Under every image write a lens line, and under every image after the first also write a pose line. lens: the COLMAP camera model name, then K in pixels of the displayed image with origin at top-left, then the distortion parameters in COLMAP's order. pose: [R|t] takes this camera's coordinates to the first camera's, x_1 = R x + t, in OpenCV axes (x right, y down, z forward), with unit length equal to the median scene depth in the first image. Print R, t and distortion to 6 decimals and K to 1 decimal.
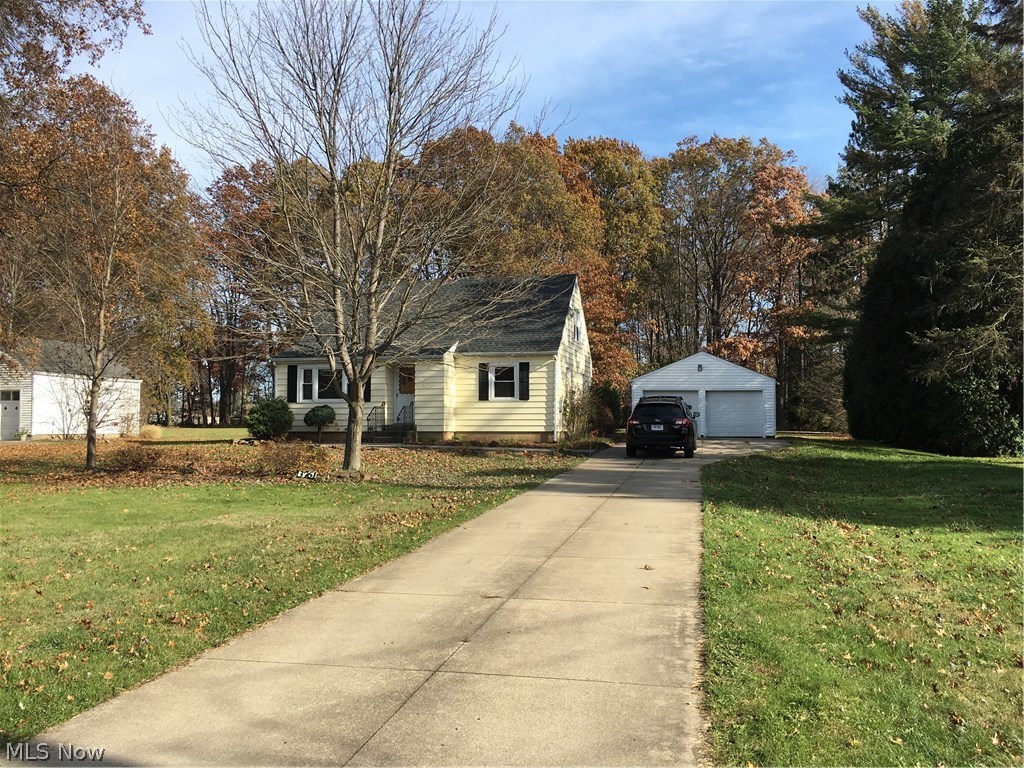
lens RADIAL K [[867.5, 0, 512.0], [0, 867.5, 384.0], [0, 0, 1]] dist [0.087805, -0.120162]
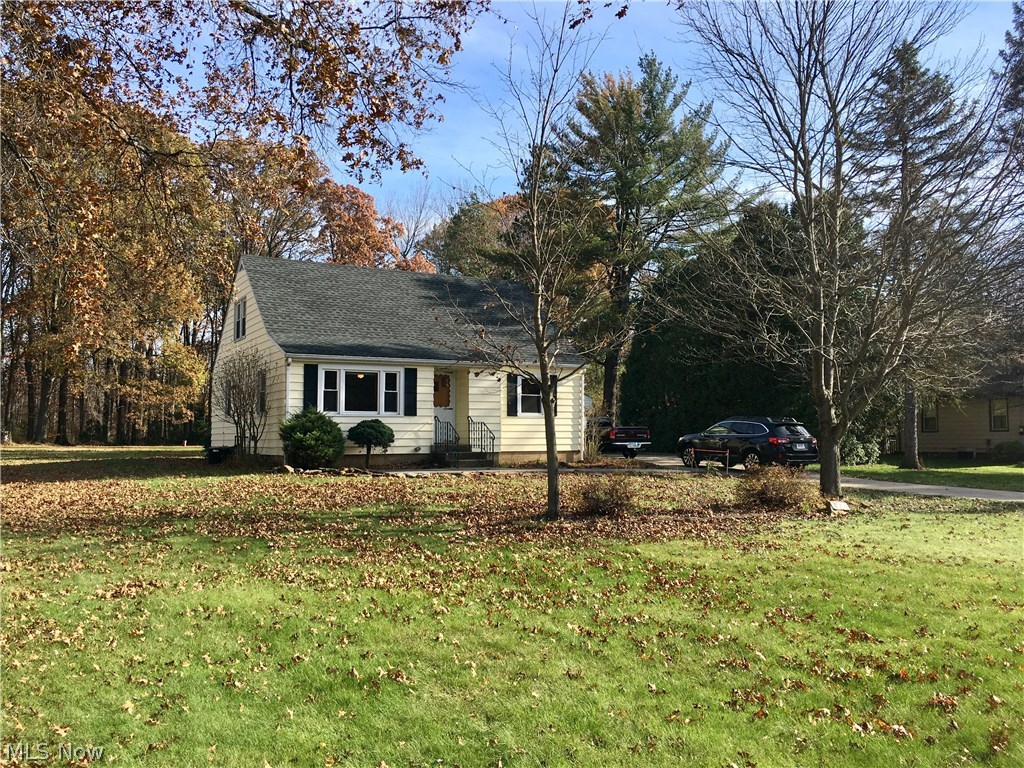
lens RADIAL K [[867.5, 0, 512.0], [0, 867.5, 384.0], [0, 0, 1]] dist [0.087805, -0.120162]
pose [[0.784596, 0.037869, 0.618849, -0.577949], [-0.025798, 0.999263, -0.028440, 0.011827], [-0.619470, 0.006349, 0.784995, 0.319511]]
